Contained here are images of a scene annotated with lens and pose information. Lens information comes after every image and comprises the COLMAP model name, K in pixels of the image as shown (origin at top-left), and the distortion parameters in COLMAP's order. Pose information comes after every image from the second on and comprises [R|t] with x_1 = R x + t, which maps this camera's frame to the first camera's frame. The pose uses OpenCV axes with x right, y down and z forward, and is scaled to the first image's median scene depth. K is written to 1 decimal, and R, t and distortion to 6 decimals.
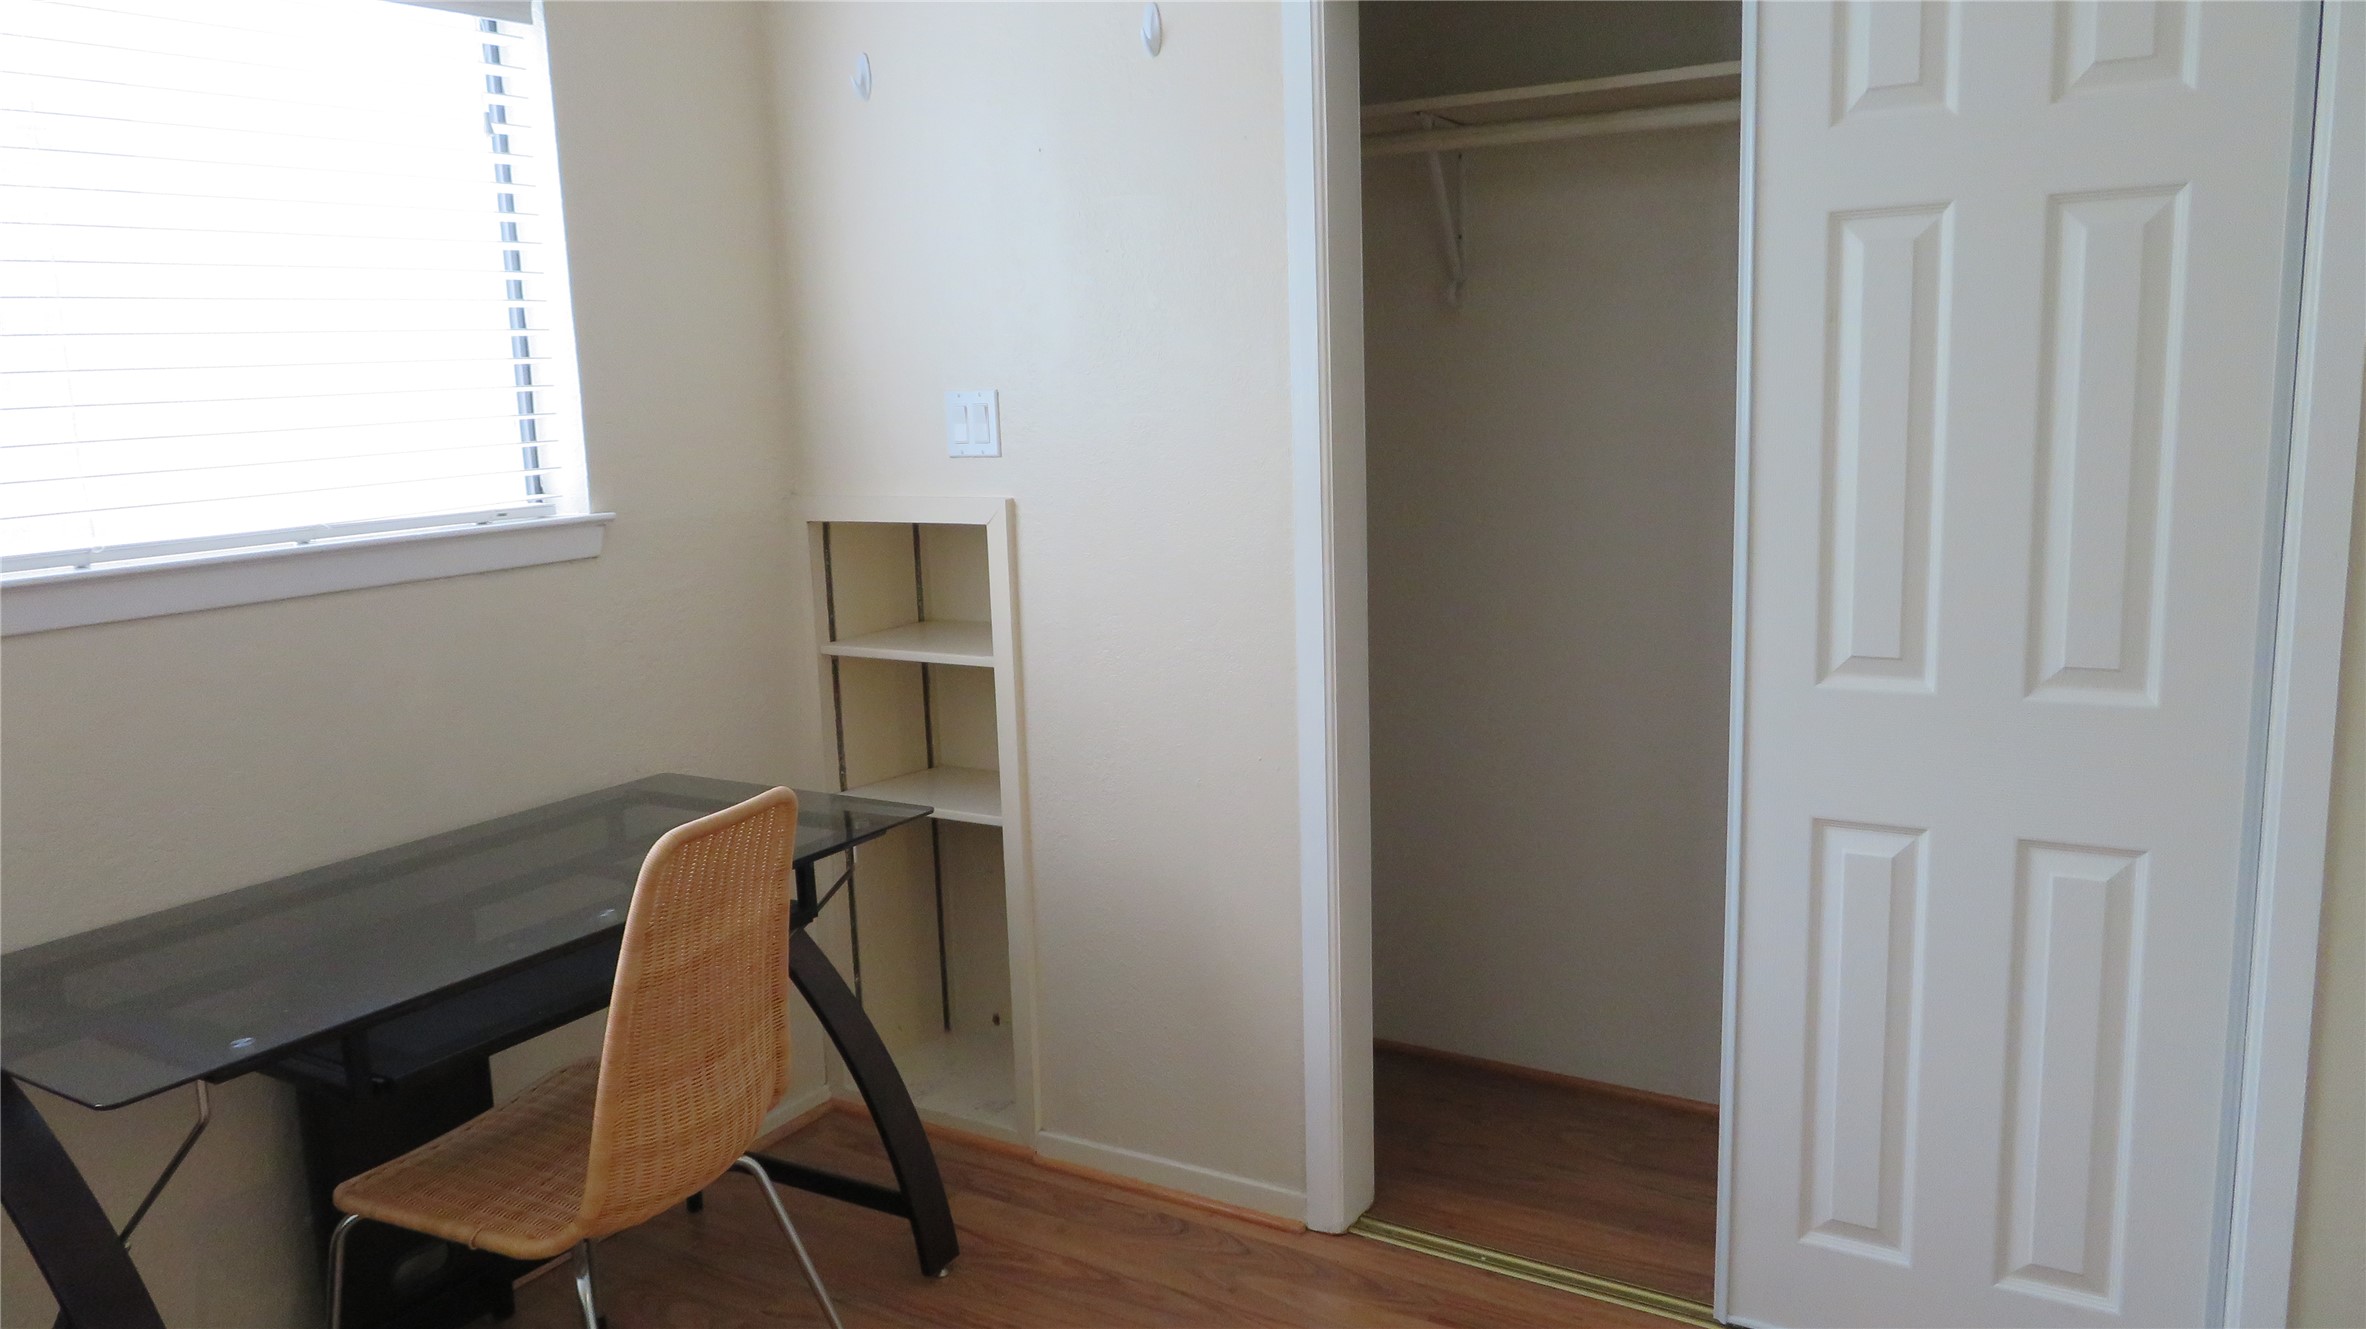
lens RADIAL K [[1692.4, 0, 1226.2], [0, 1692.4, 685.8], [0, 0, 1]] dist [-0.015842, 0.023426]
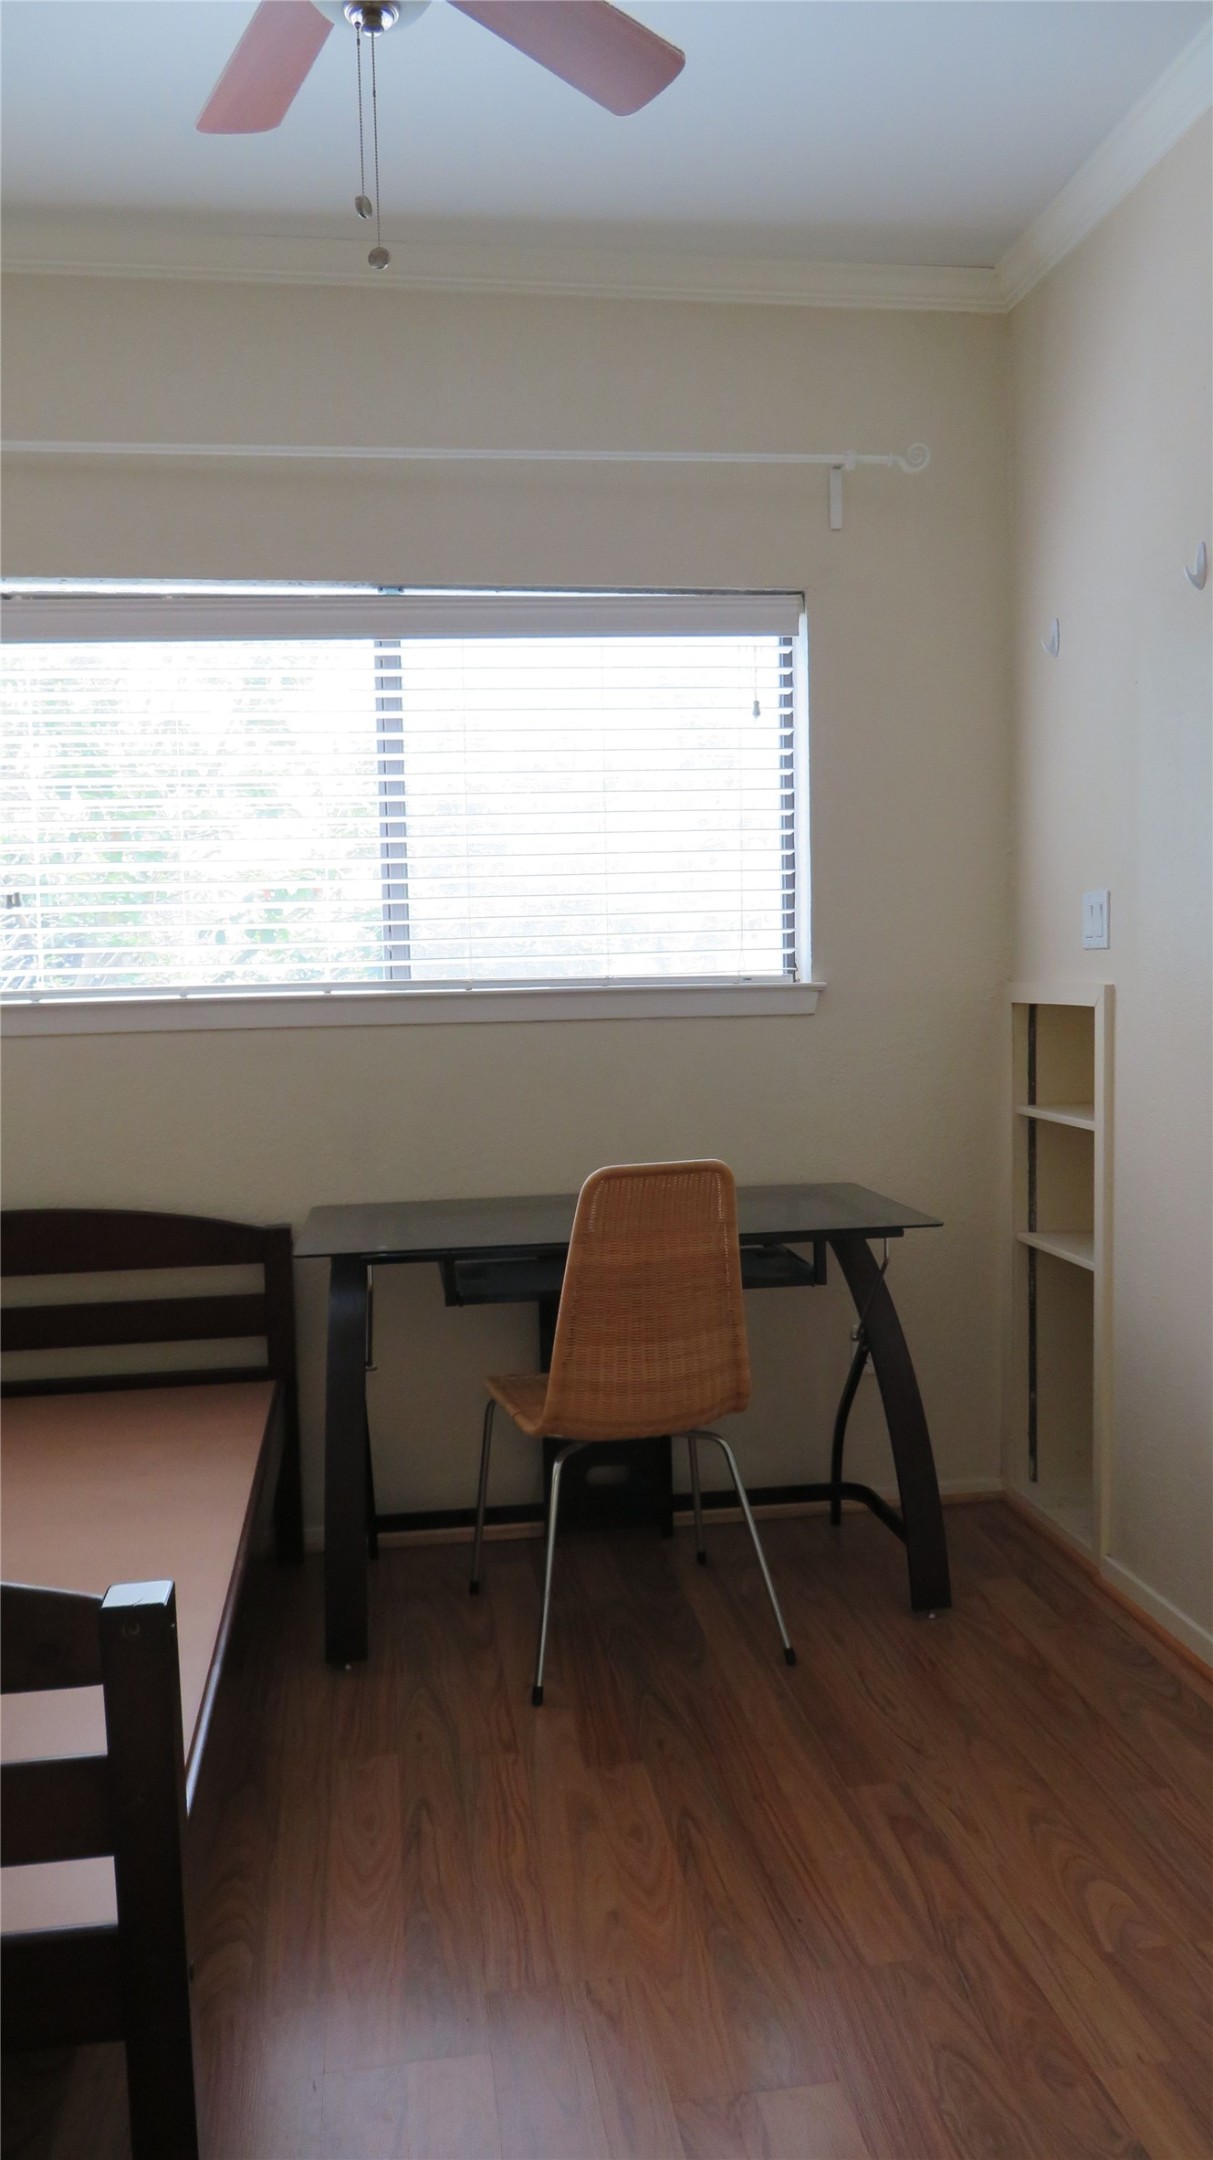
lens RADIAL K [[1545.0, 0, 592.3], [0, 1545.0, 1103.2], [0, 0, 1]] dist [-0.015842, 0.023426]
pose [[0.642965, 0.091938, -0.760358, 0.450819], [-0.142302, 0.989823, -0.000648, 0.020389], [0.752560, 0.108617, 0.649504, 0.061904]]
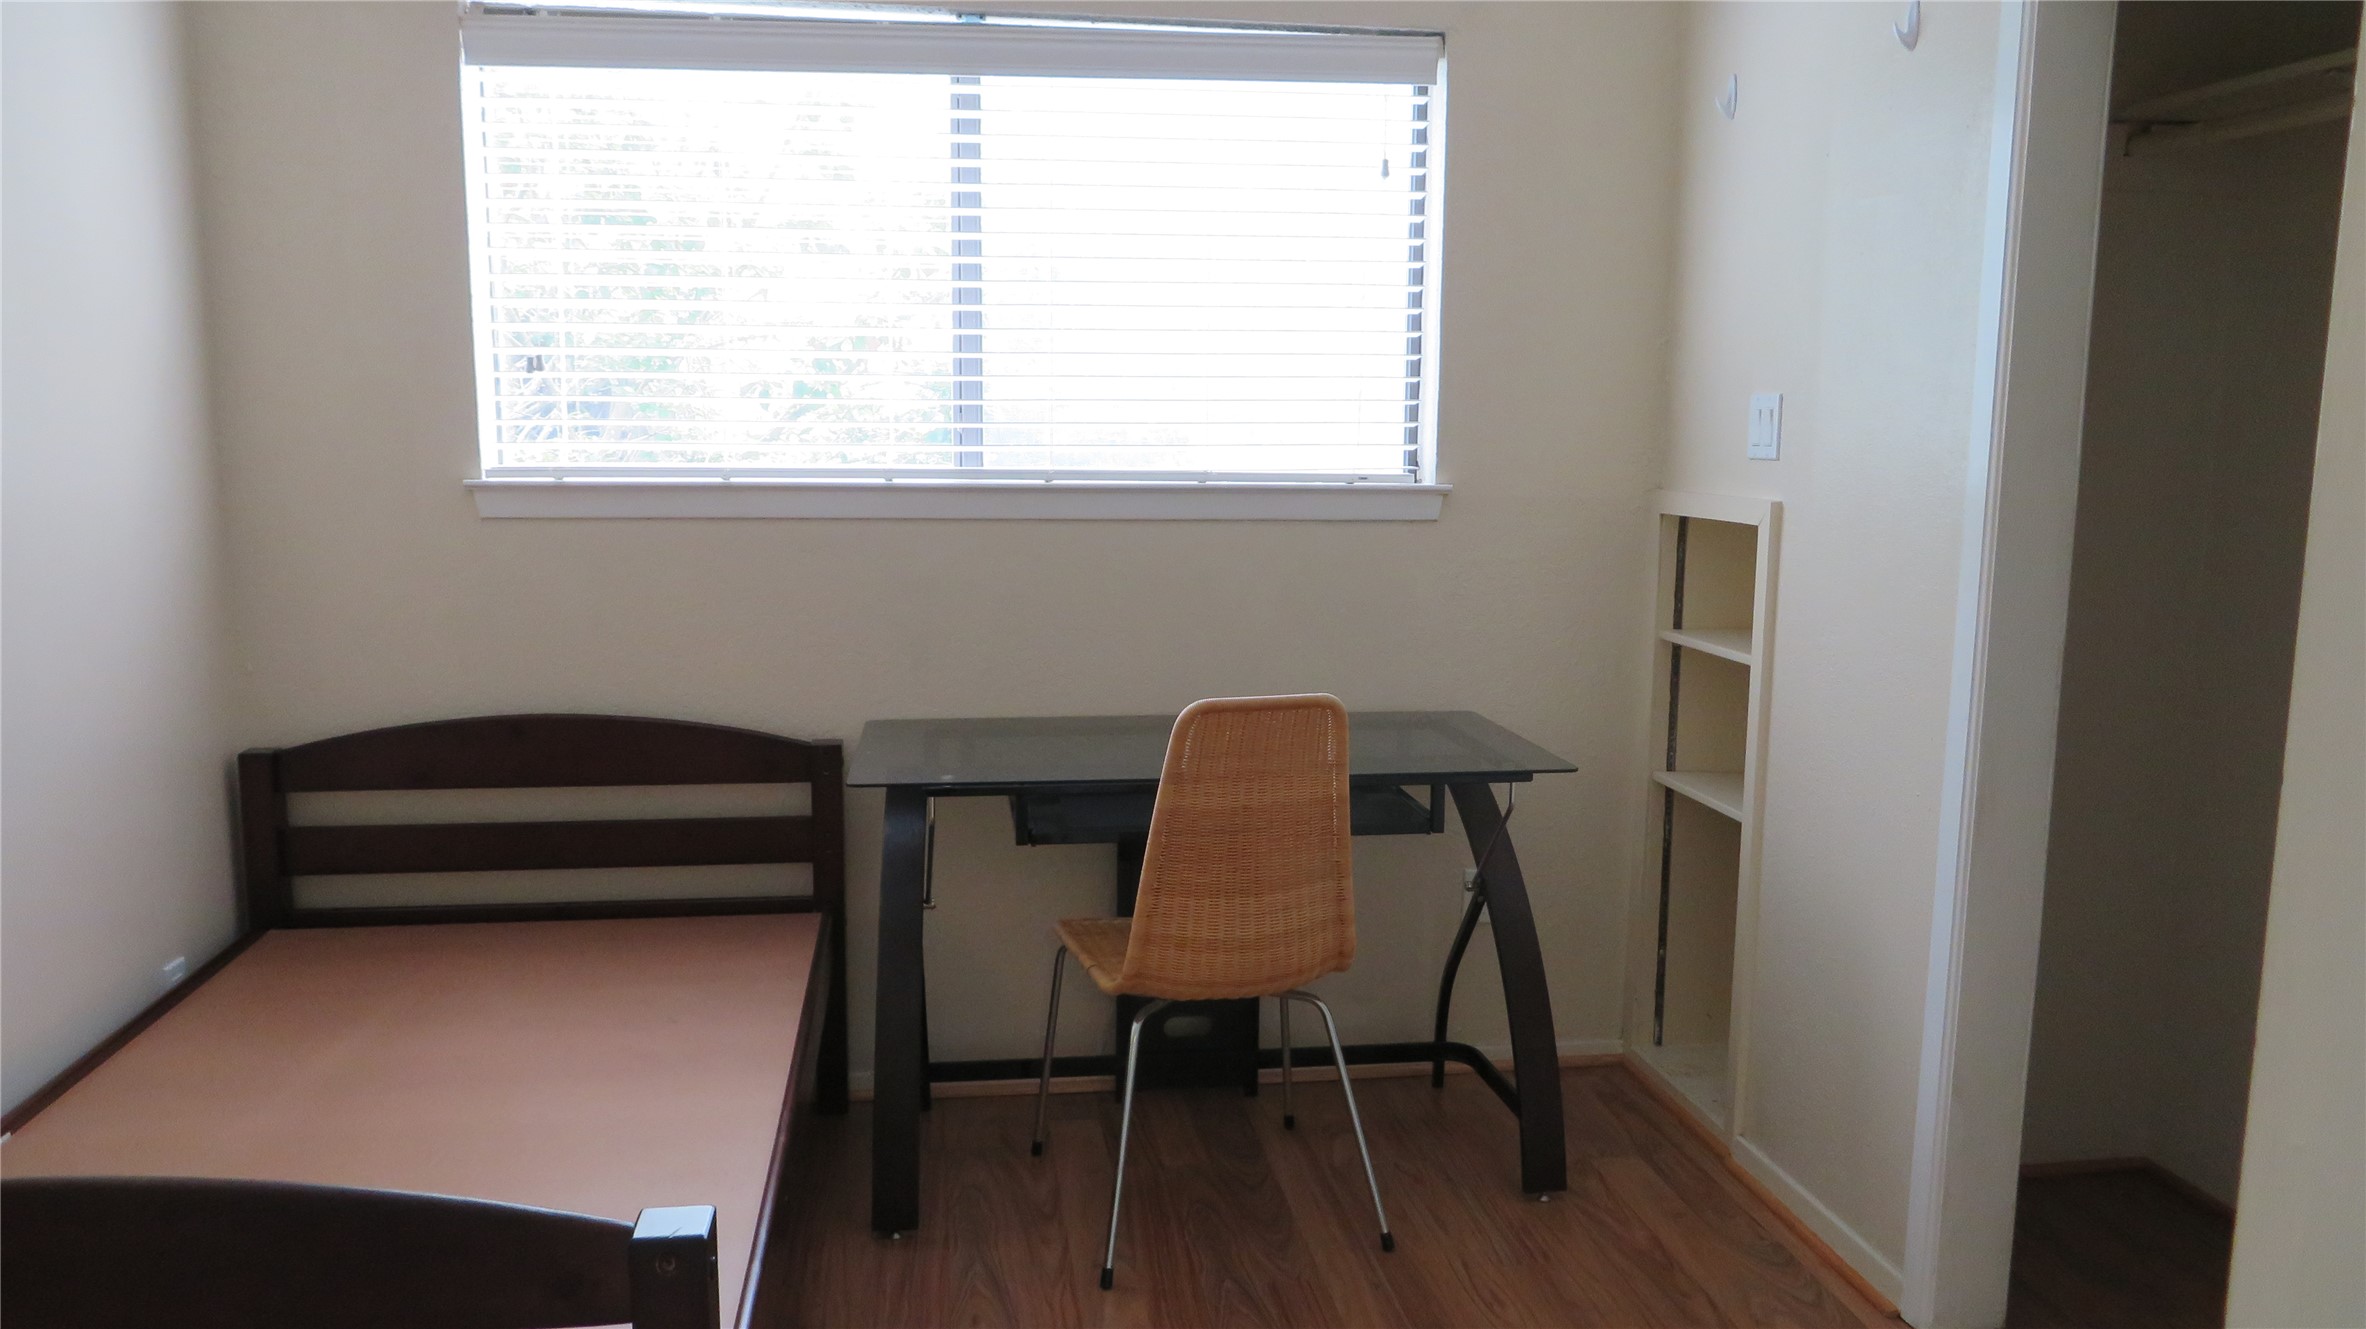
lens RADIAL K [[1692.4, 0, 1158.2], [0, 1692.4, 677.8], [0, 0, 1]] dist [-0.015842, 0.023426]
pose [[0.636544, 0.156093, -0.755279, 0.416544], [-0.172462, 0.983315, 0.057872, -0.001199], [0.751710, 0.093419, 0.652844, 0.069753]]
